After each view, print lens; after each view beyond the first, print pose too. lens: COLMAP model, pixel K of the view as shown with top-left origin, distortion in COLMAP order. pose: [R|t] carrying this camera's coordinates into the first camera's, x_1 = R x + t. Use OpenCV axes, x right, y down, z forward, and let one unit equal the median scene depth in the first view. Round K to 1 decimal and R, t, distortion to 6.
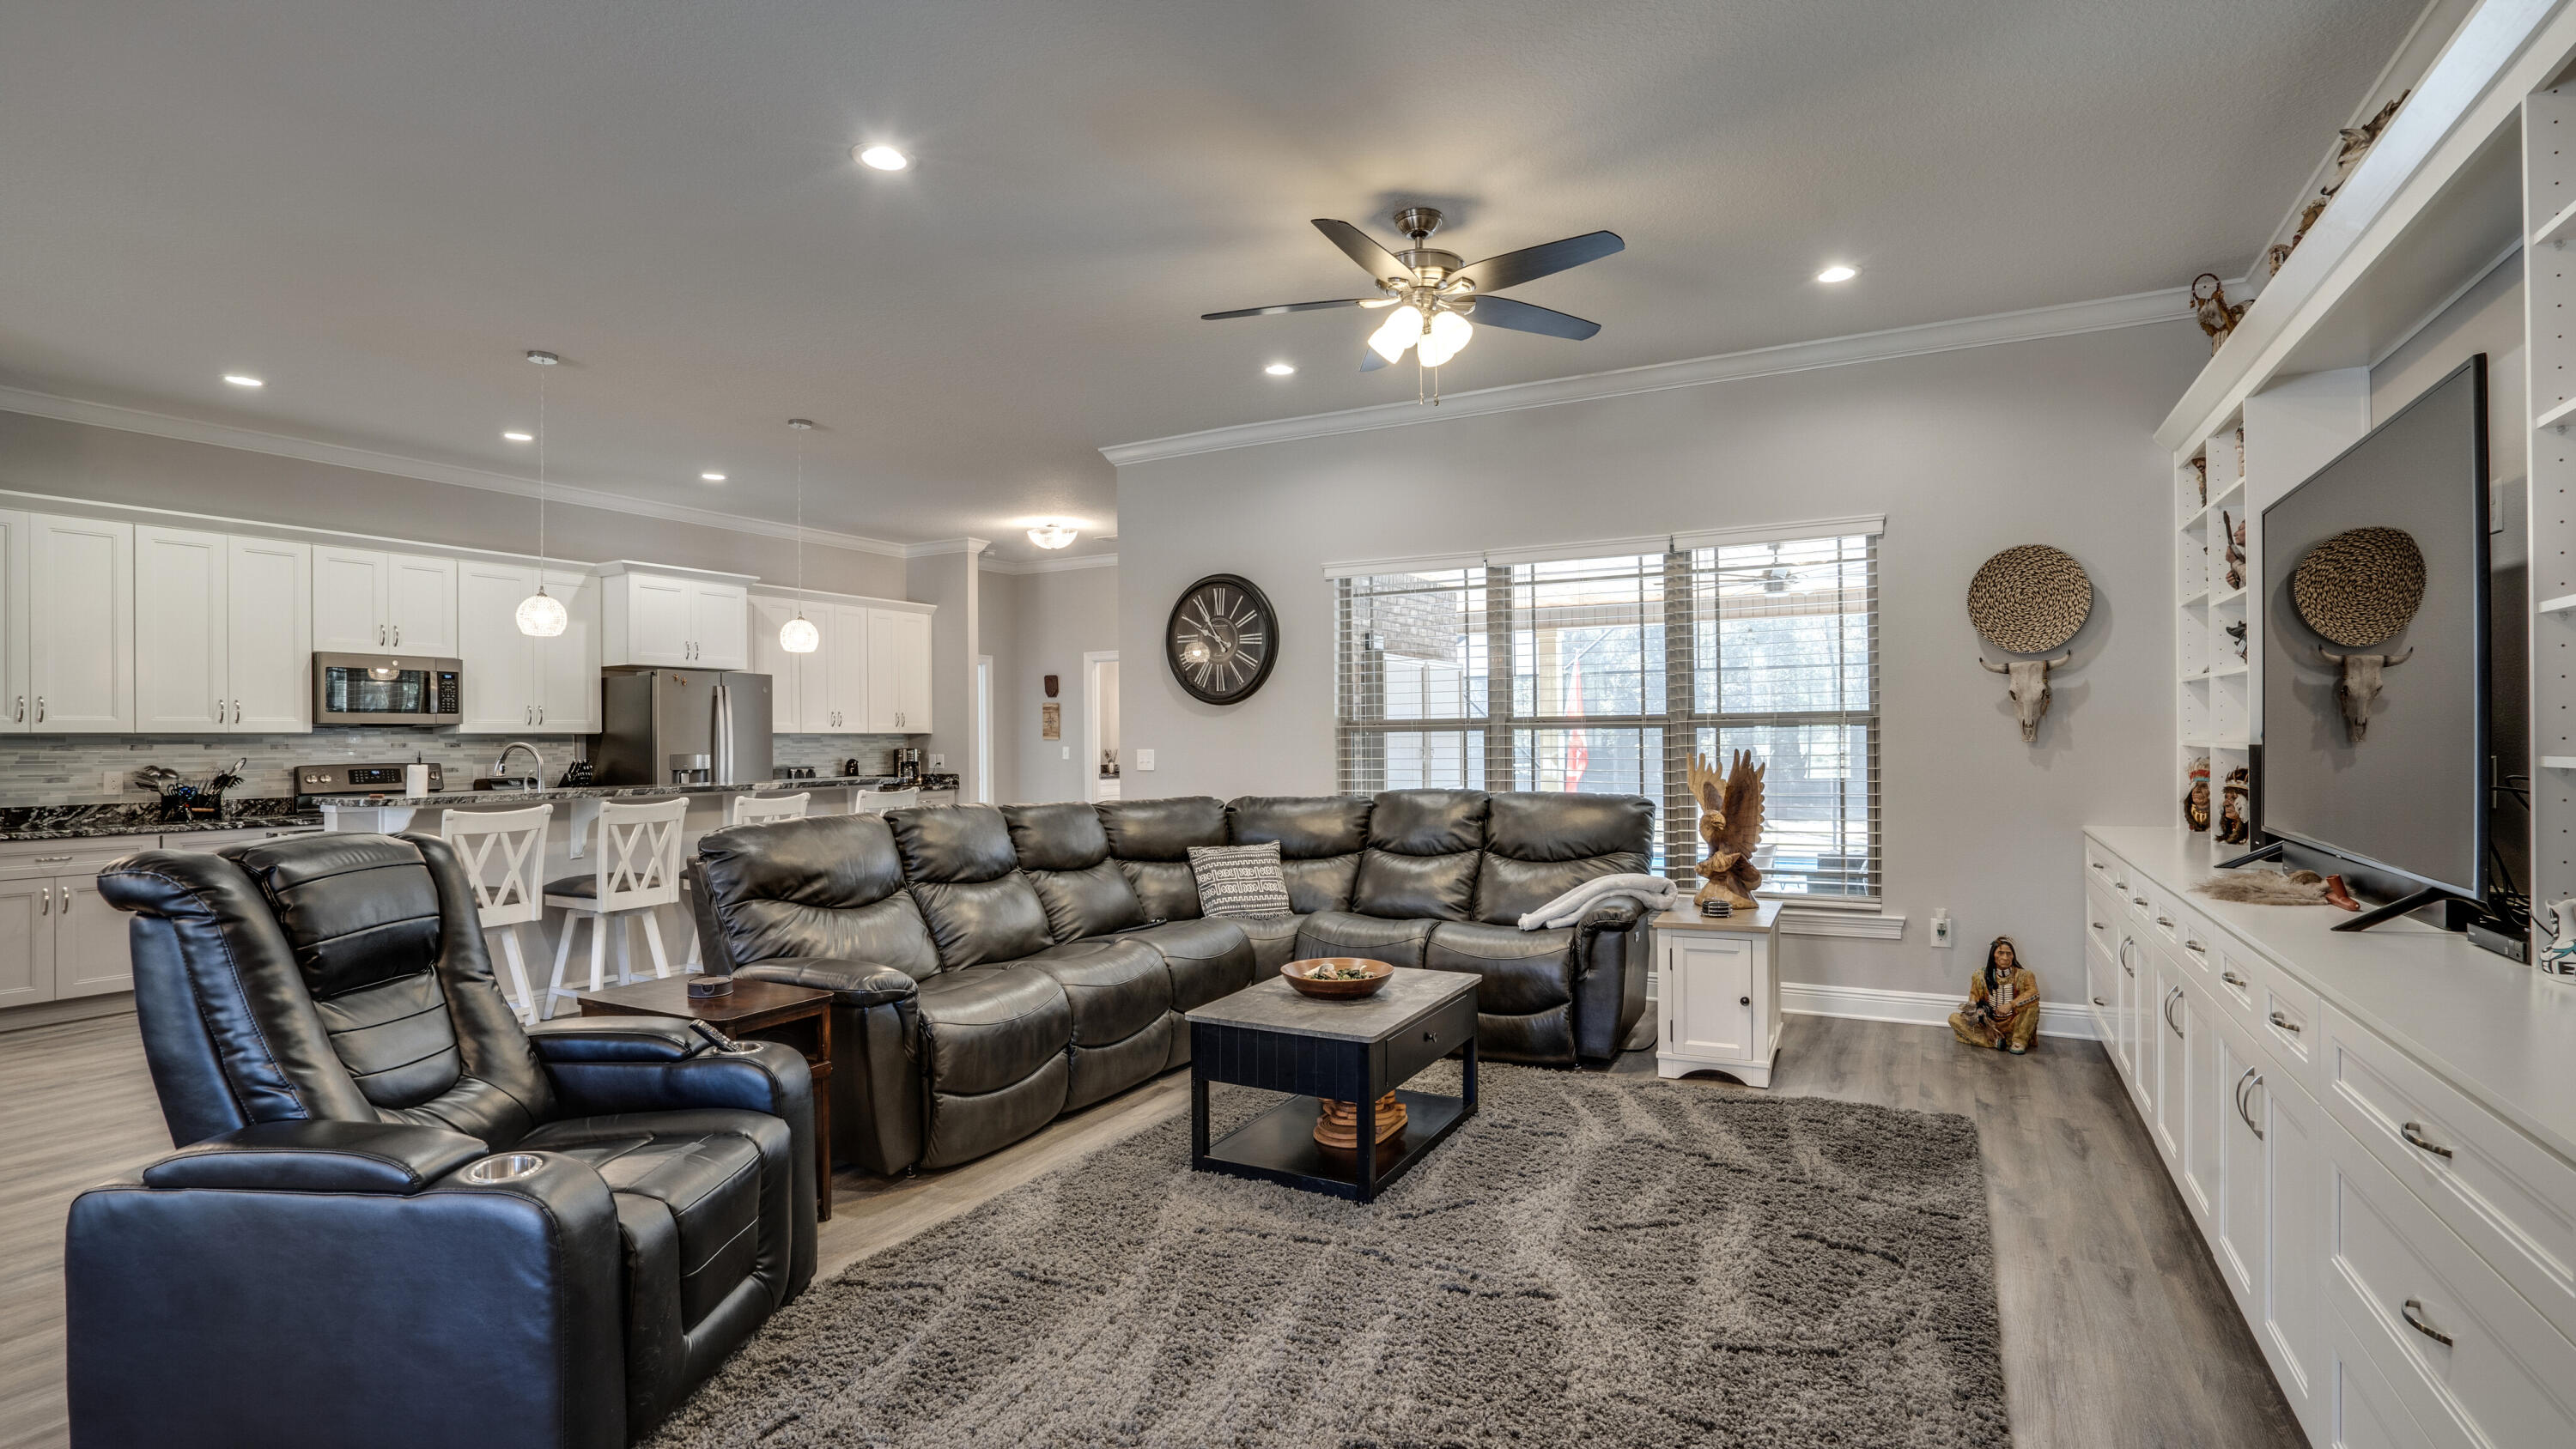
lens RADIAL K [[1194.3, 0, 1286.7], [0, 1194.3, 731.0], [0, 0, 1]] dist [-0.064738, 0.027315]
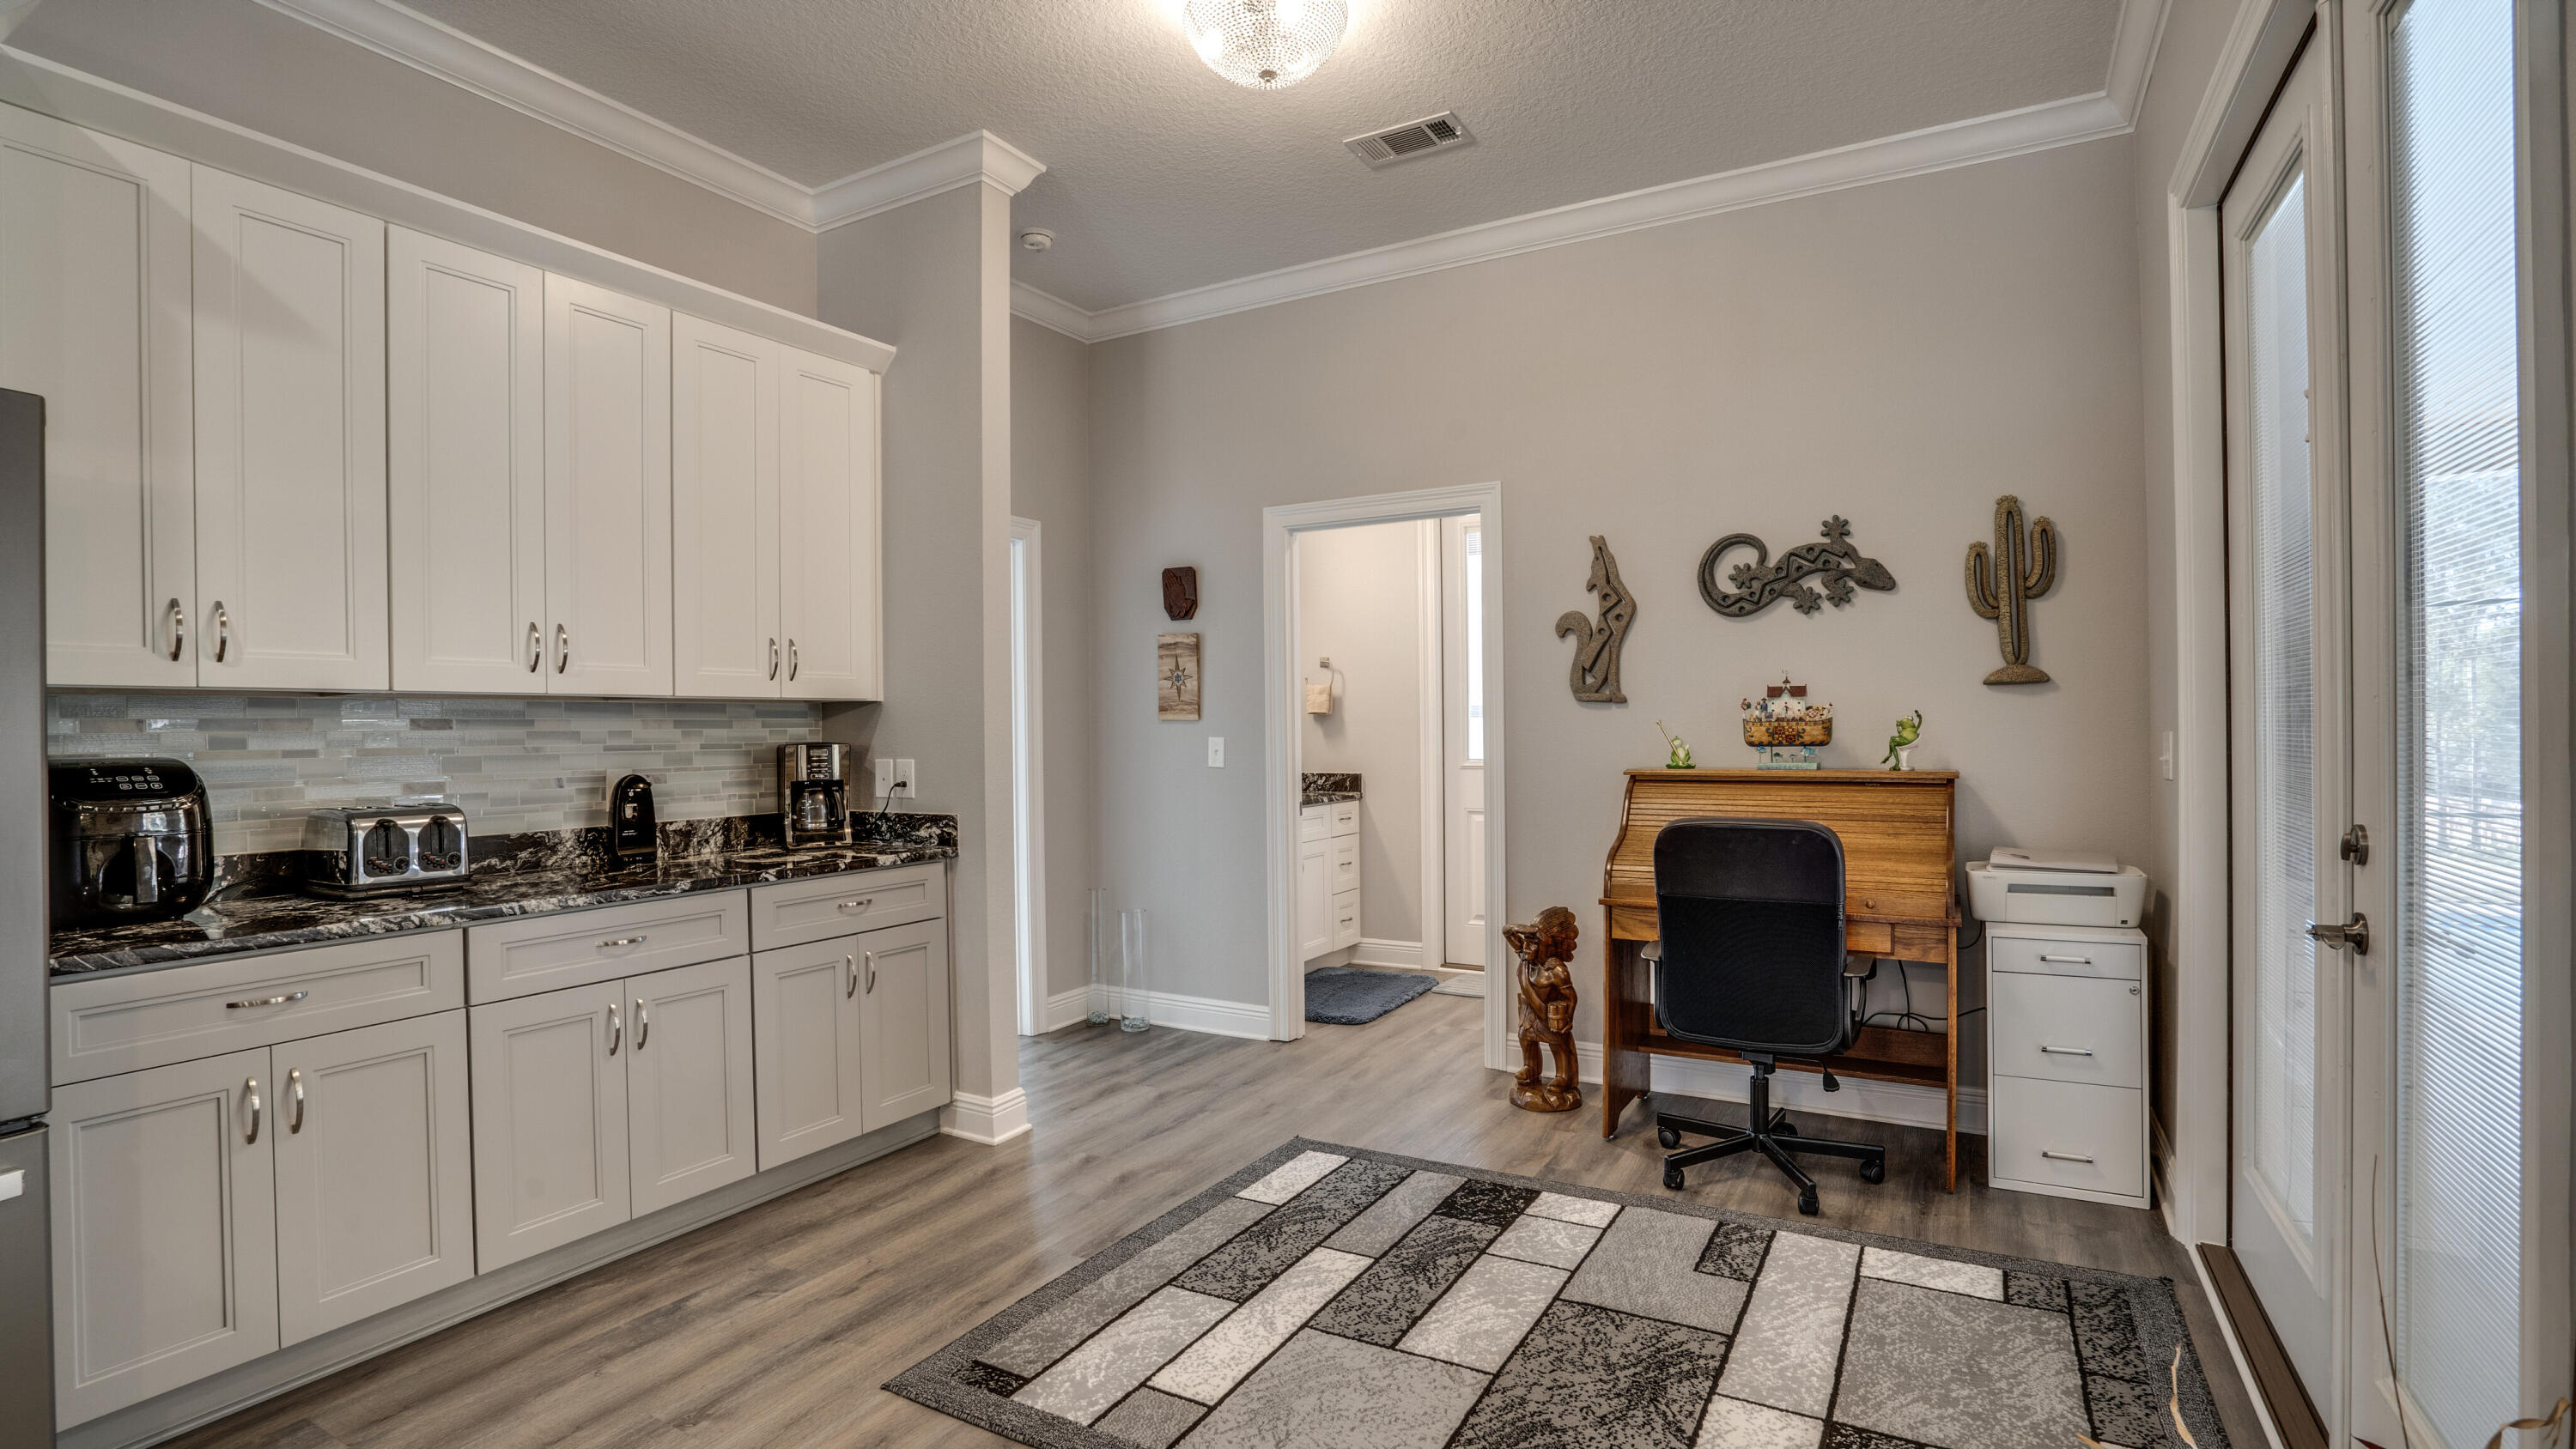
lens RADIAL K [[1194.3, 0, 1286.7], [0, 1194.3, 731.0], [0, 0, 1]] dist [-0.064738, 0.027315]
pose [[0.999938, -0.001975, -0.010913, -0.293200], [0.002072, 0.999959, 0.008813, 0.014127], [0.010895, -0.008835, 0.999902, 1.092964]]
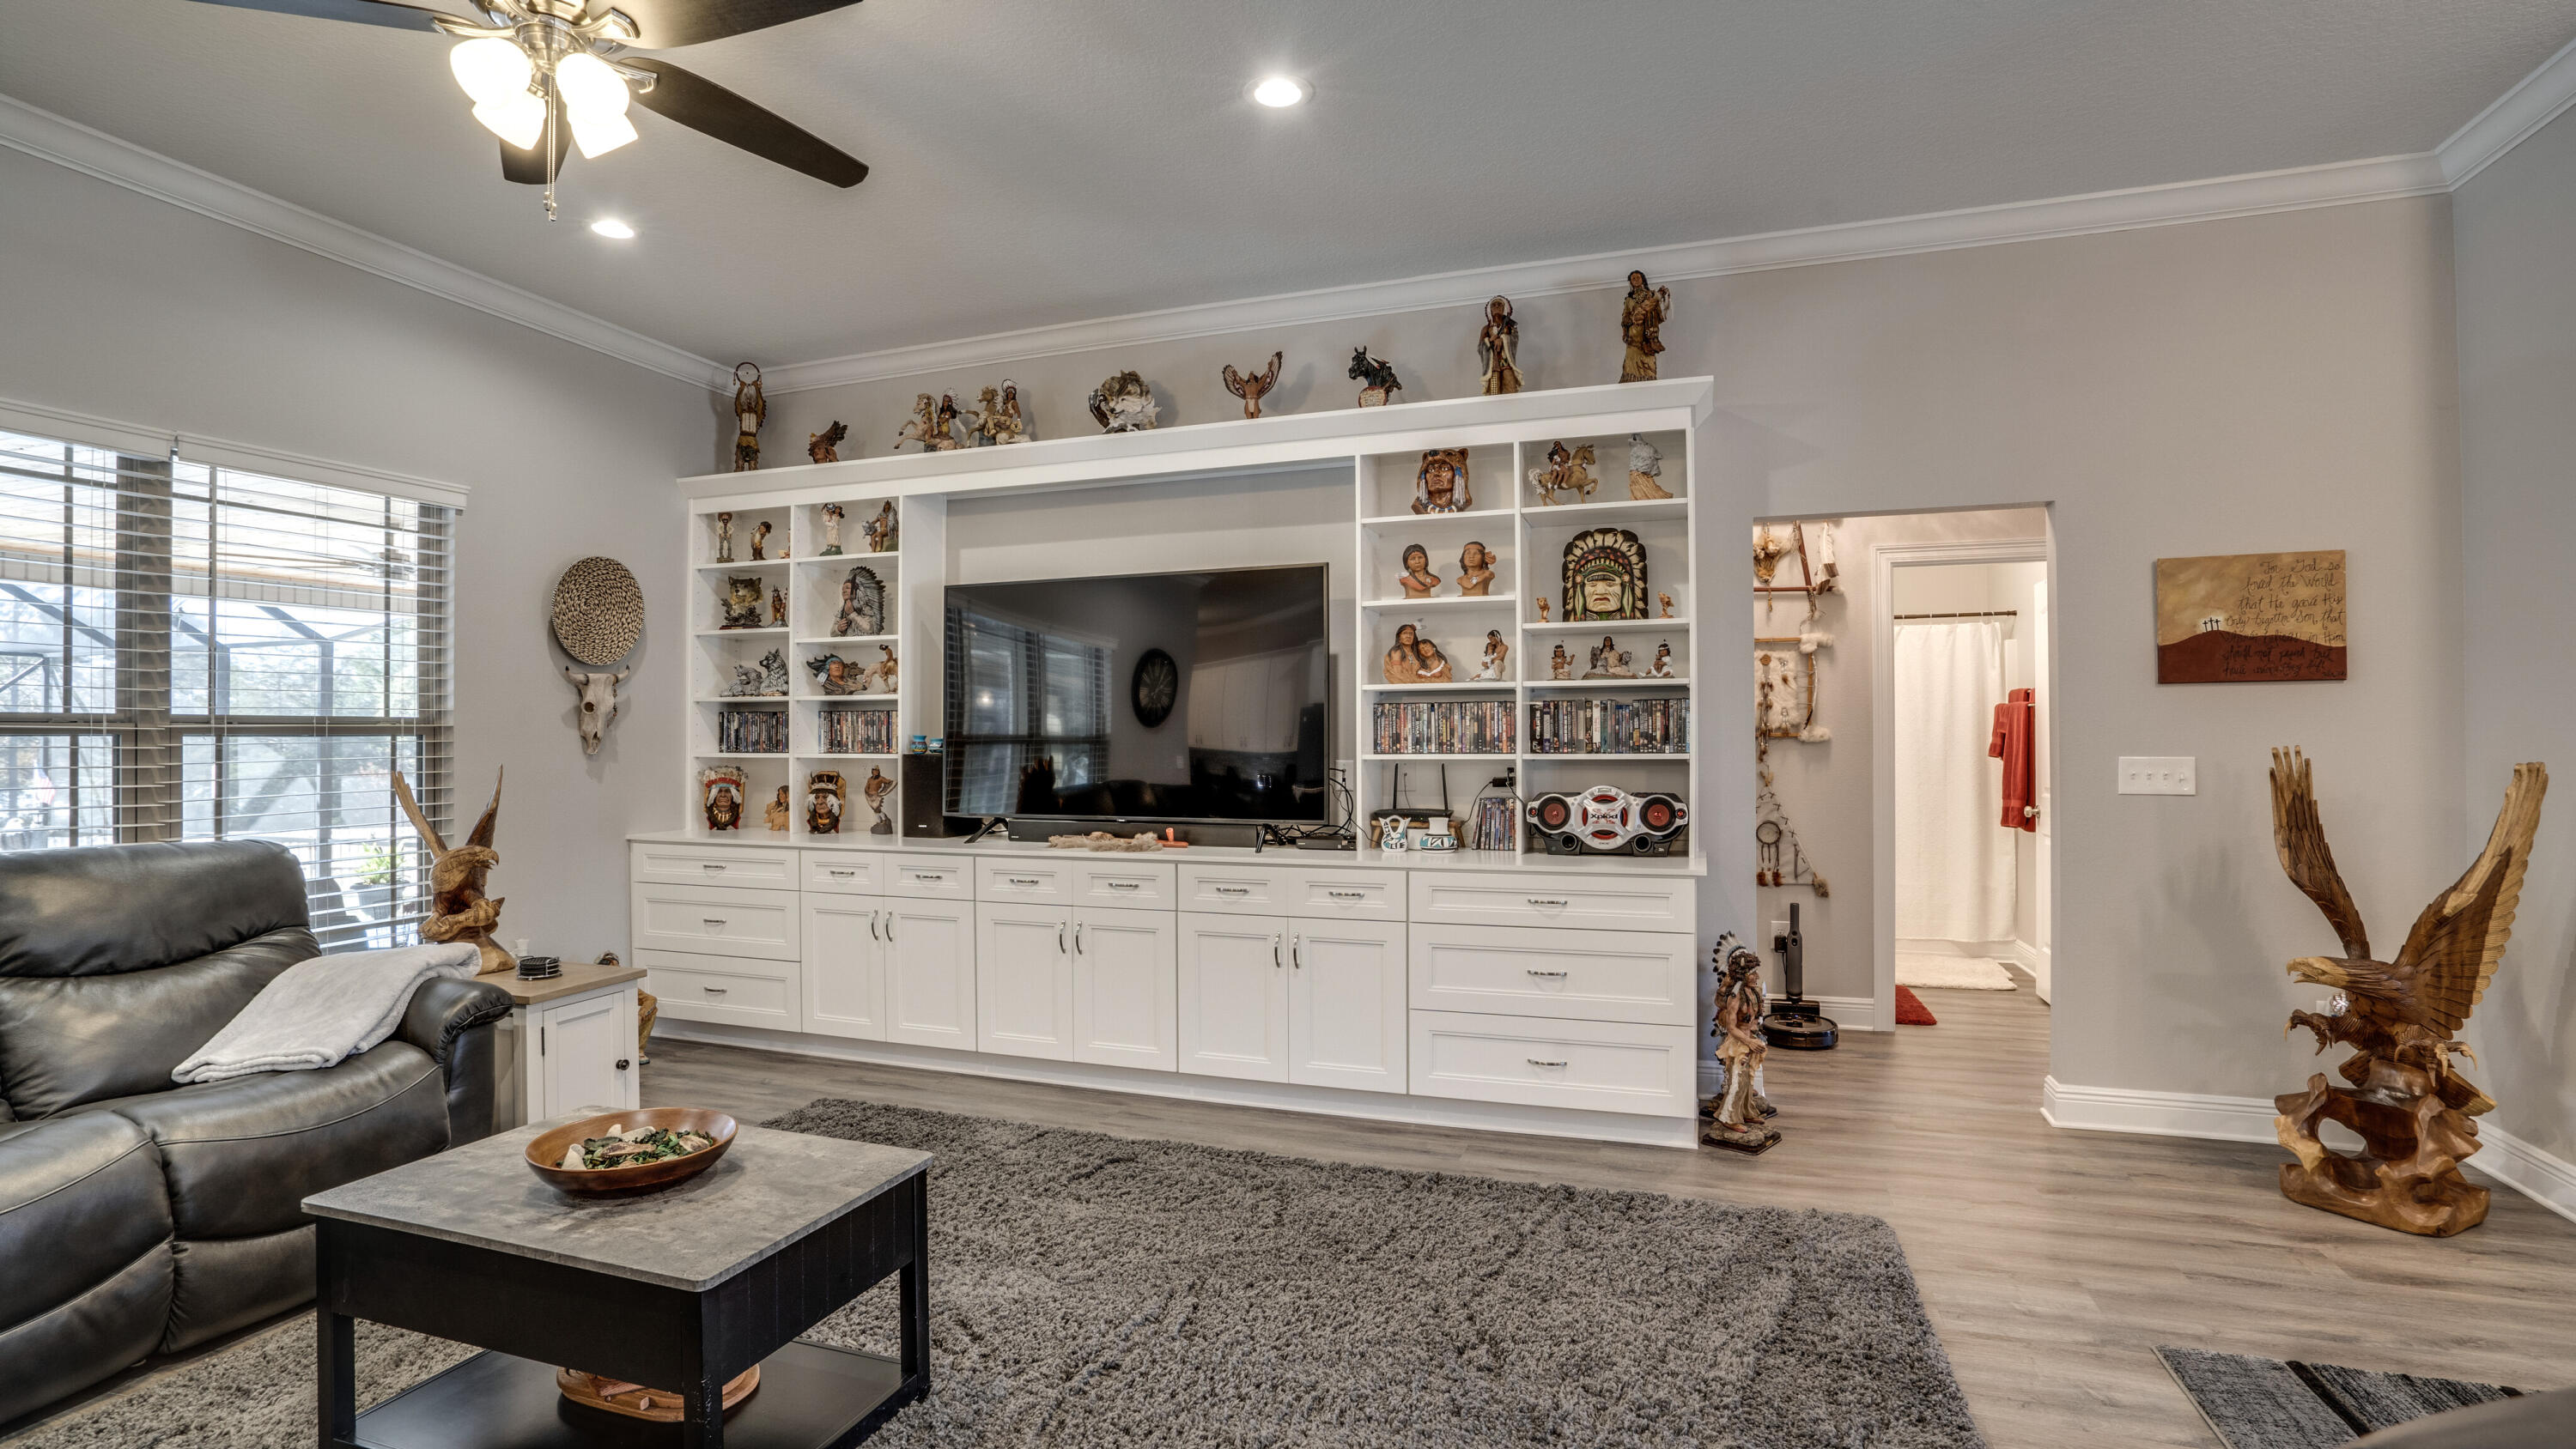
lens RADIAL K [[1194.3, 0, 1286.7], [0, 1194.3, 731.0], [0, 0, 1]] dist [-0.064738, 0.027315]
pose [[-0.169092, 0.016526, 0.985462, -0.350346], [-0.000580, 0.999858, -0.016867, 0.004437], [-0.985600, -0.003424, -0.169059, 0.466261]]
